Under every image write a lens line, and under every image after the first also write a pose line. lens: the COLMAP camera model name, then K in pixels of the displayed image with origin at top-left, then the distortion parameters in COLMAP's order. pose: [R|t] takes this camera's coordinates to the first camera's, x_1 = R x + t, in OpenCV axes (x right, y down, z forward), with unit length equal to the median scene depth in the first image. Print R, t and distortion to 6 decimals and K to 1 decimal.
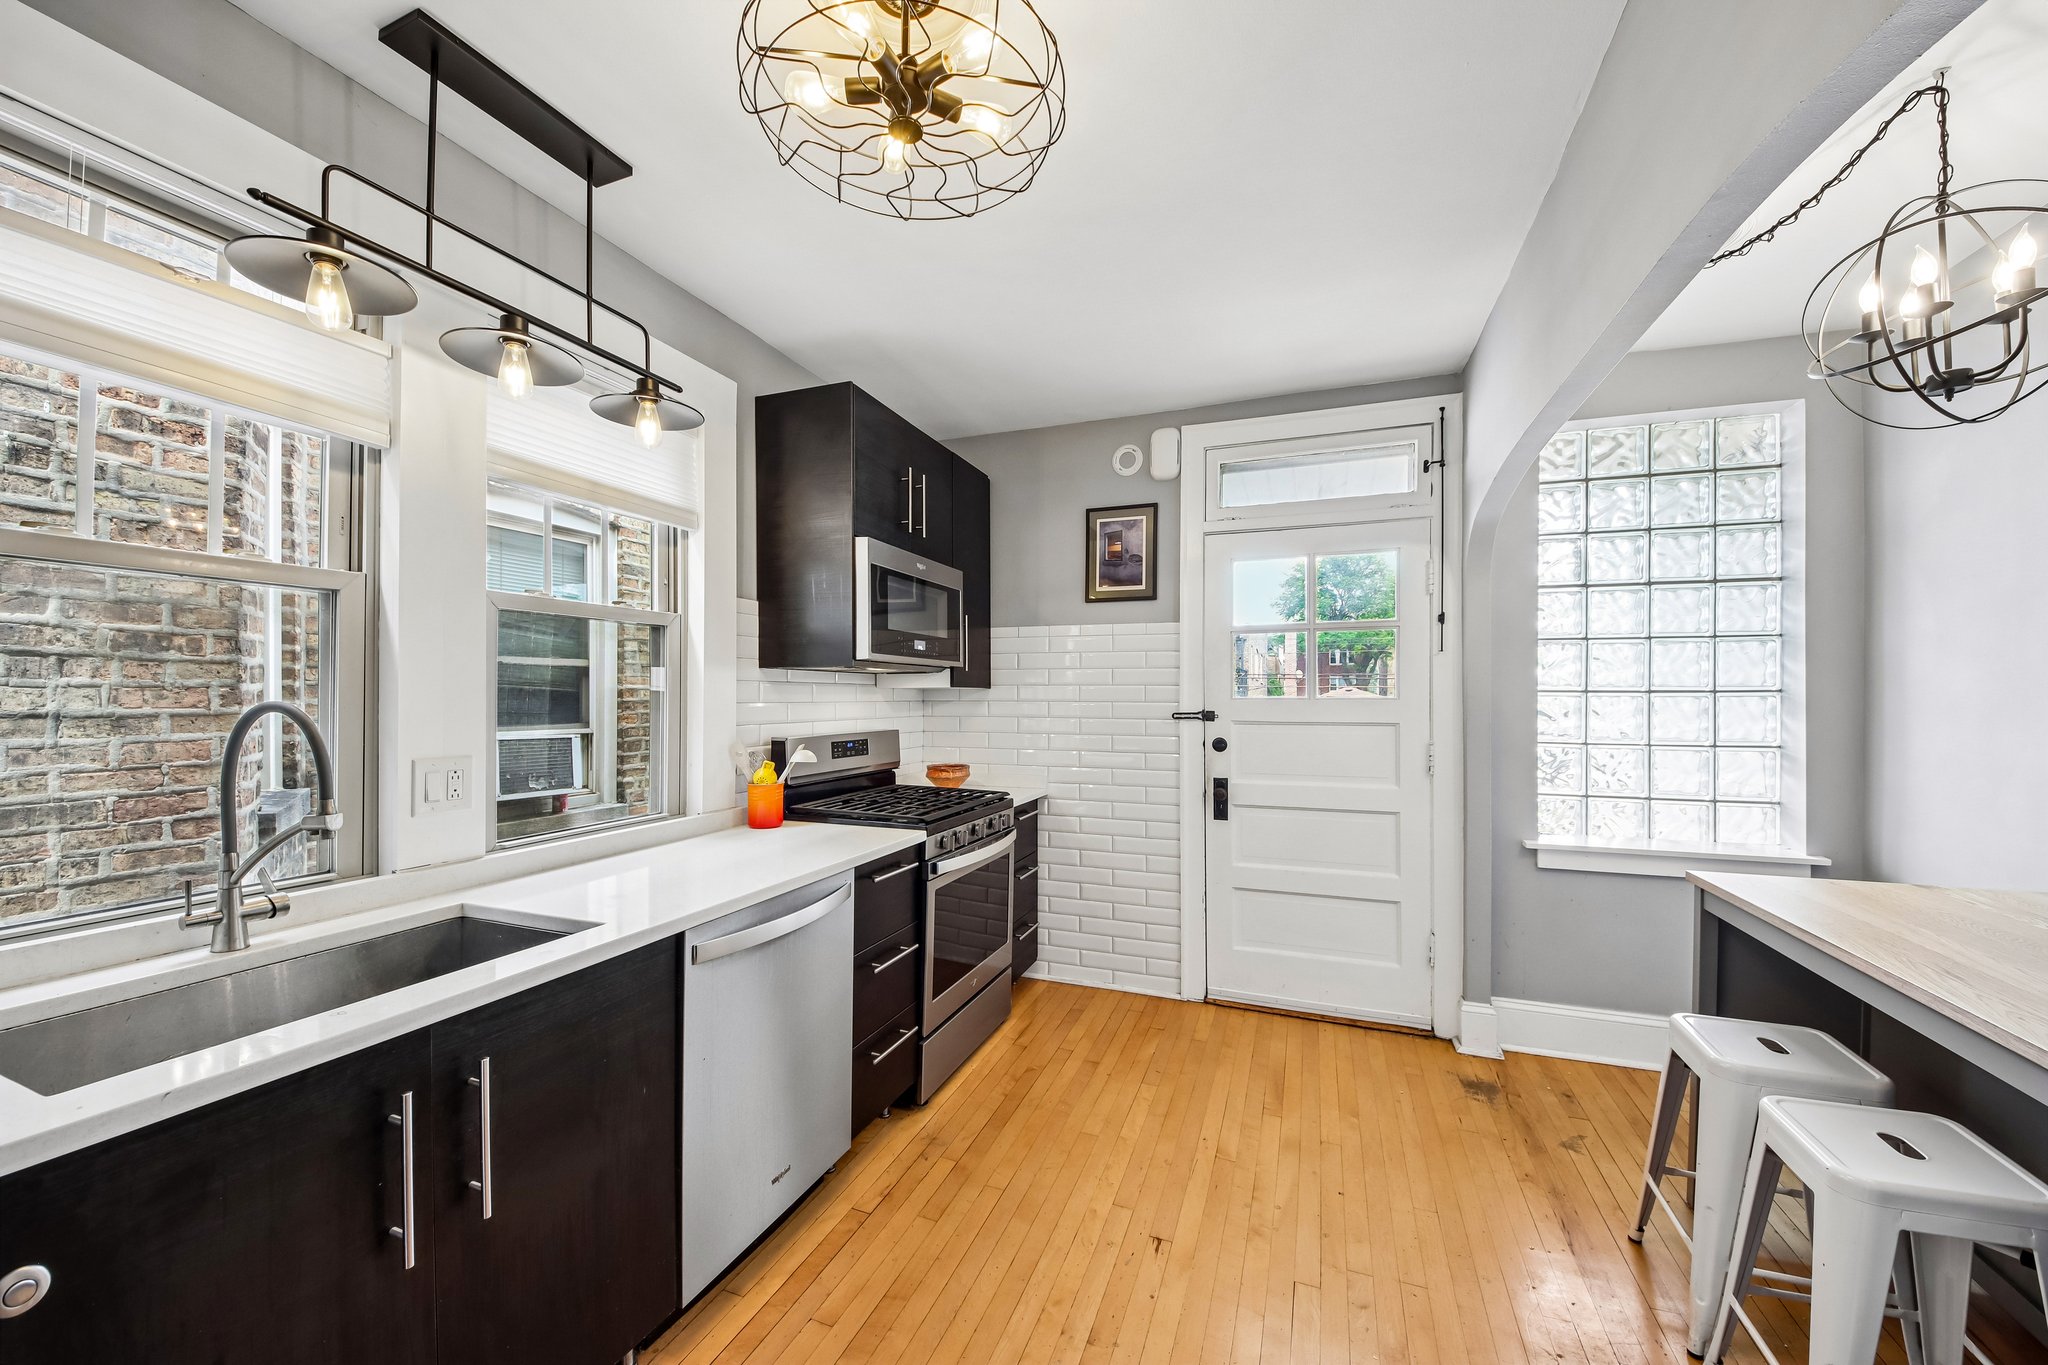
lens RADIAL K [[765.8, 0, 1018.8], [0, 765.8, 694.6], [0, 0, 1]] dist [0.050180, -0.031144]
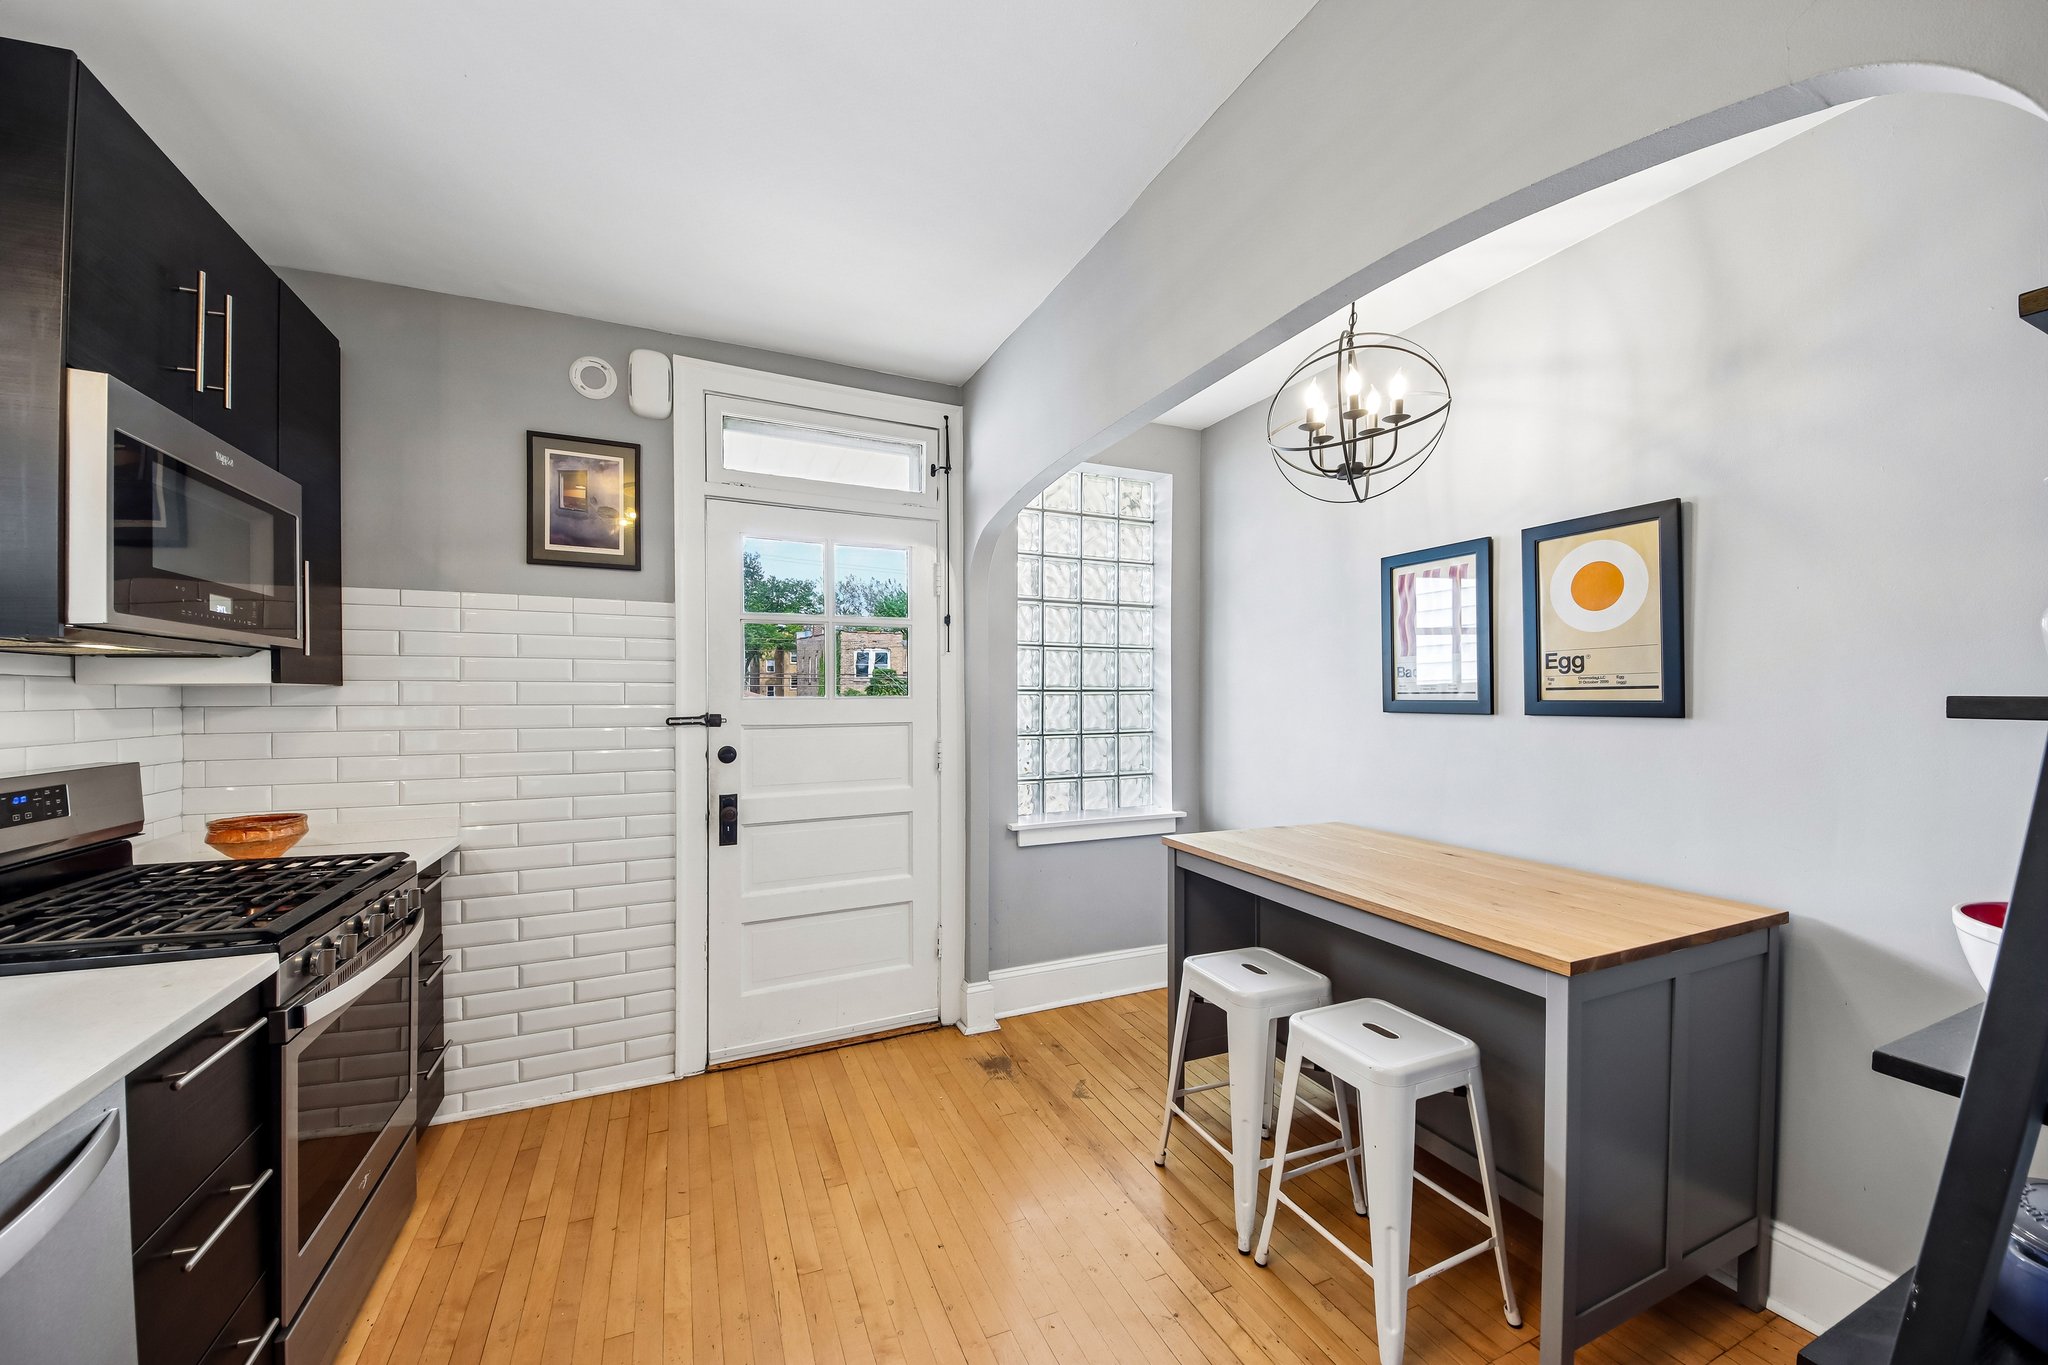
lens RADIAL K [[765.8, 0, 1018.8], [0, 765.8, 694.6], [0, 0, 1]] dist [0.050180, -0.031144]
pose [[0.711594, -0.004018, 0.702580, -0.109189], [0.001492, 0.999990, 0.004208, -0.002817], [-0.702590, -0.001946, 0.711592, 0.204863]]
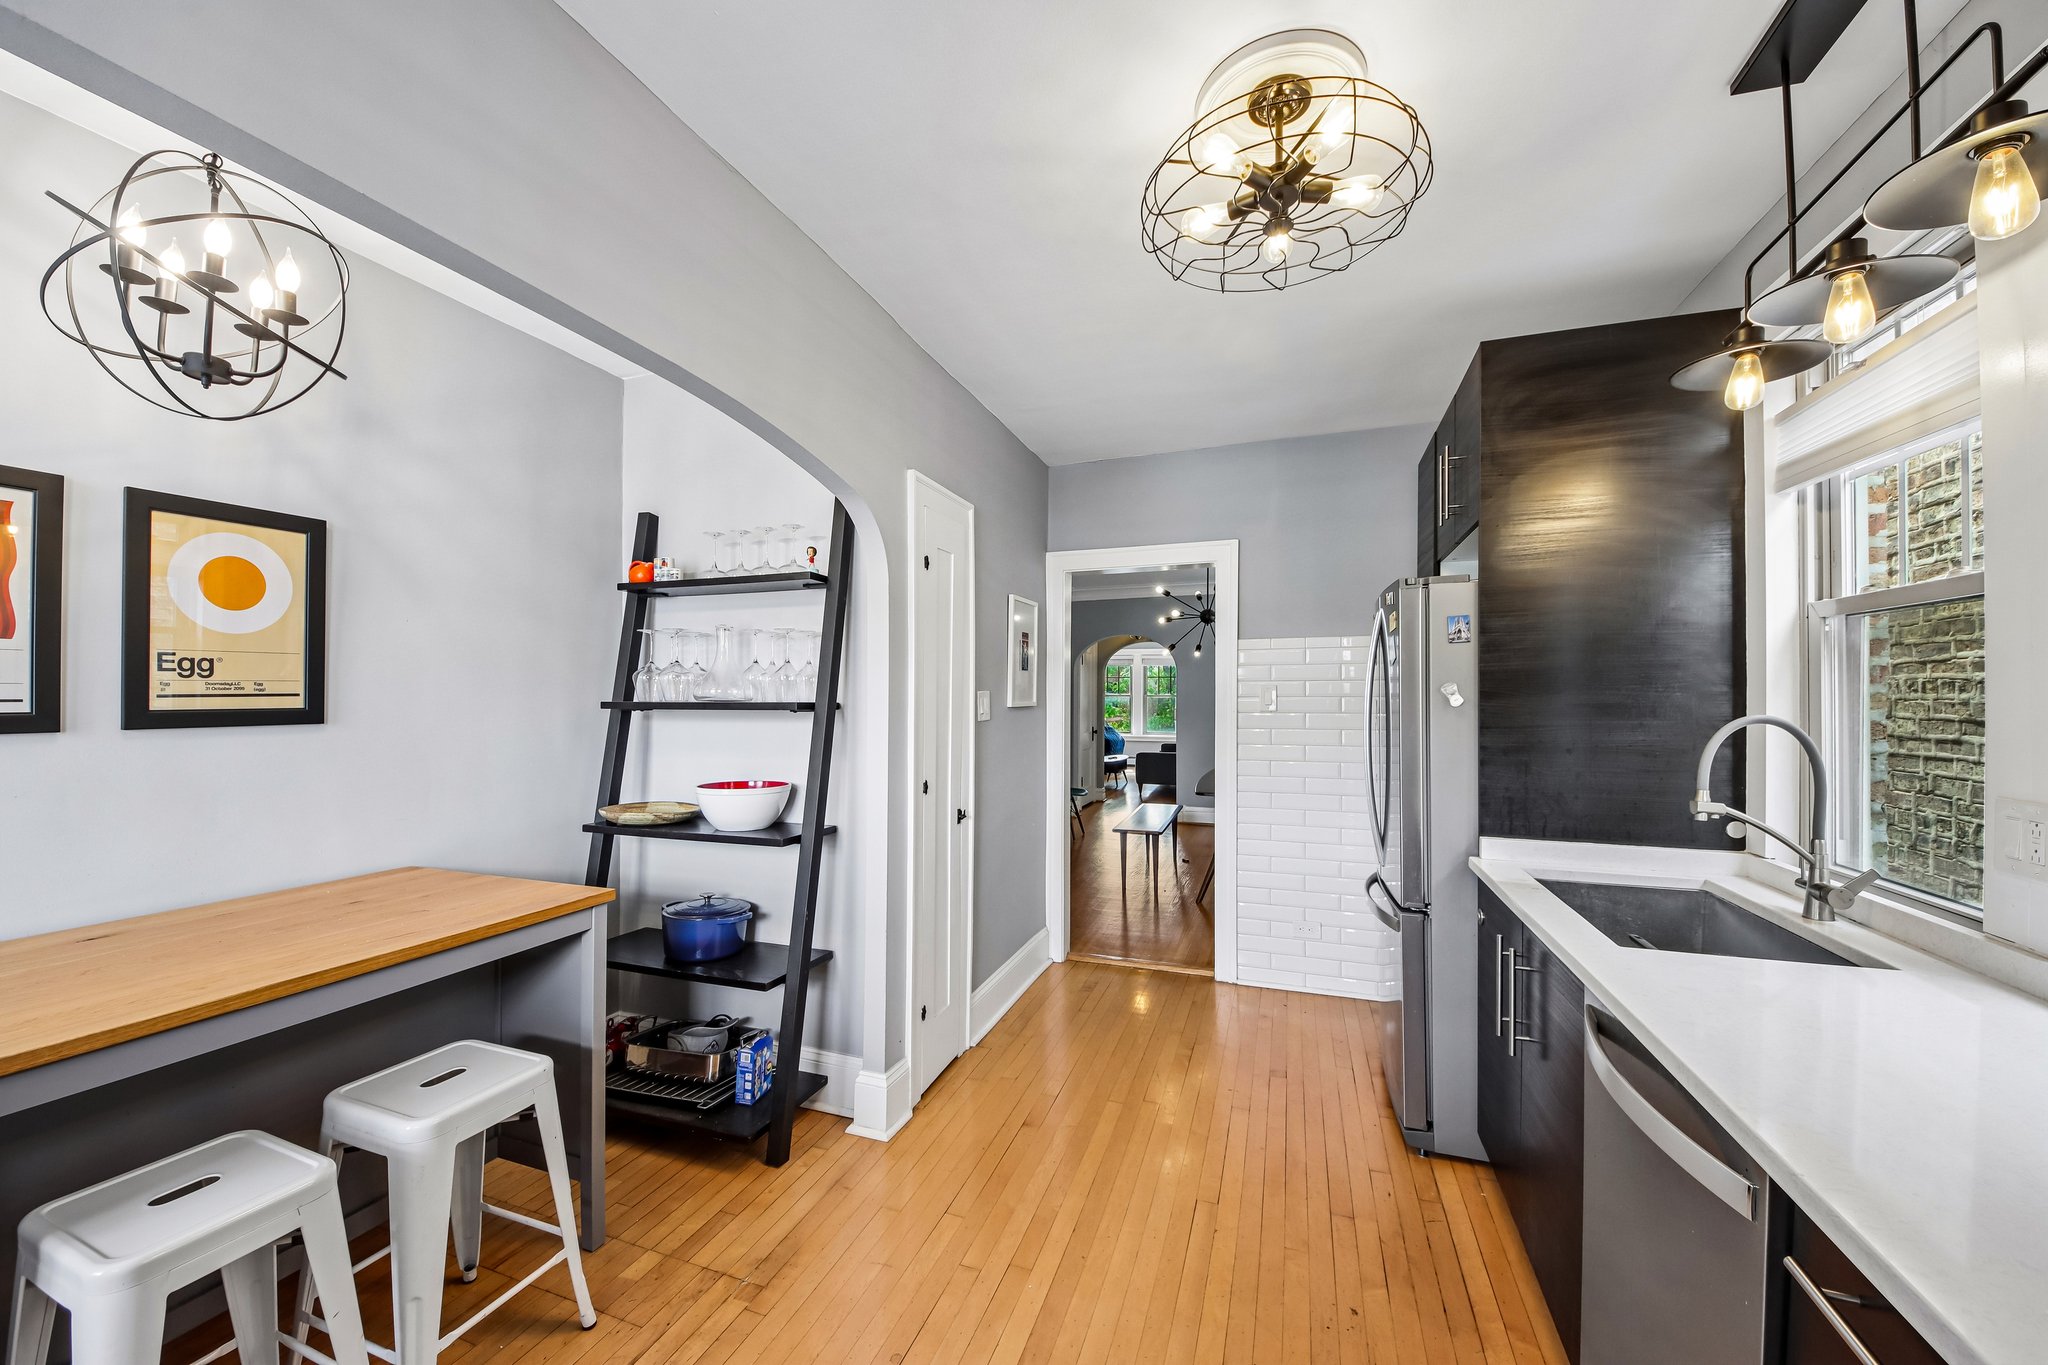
lens RADIAL K [[765.8, 0, 1018.8], [0, 765.8, 694.6], [0, 0, 1]] dist [0.050180, -0.031144]
pose [[-0.999894, -0.004340, -0.013932, 0.114653], [-0.004305, 0.999988, -0.002540, -0.006551], [0.013943, -0.002479, -0.999900, 0.966307]]
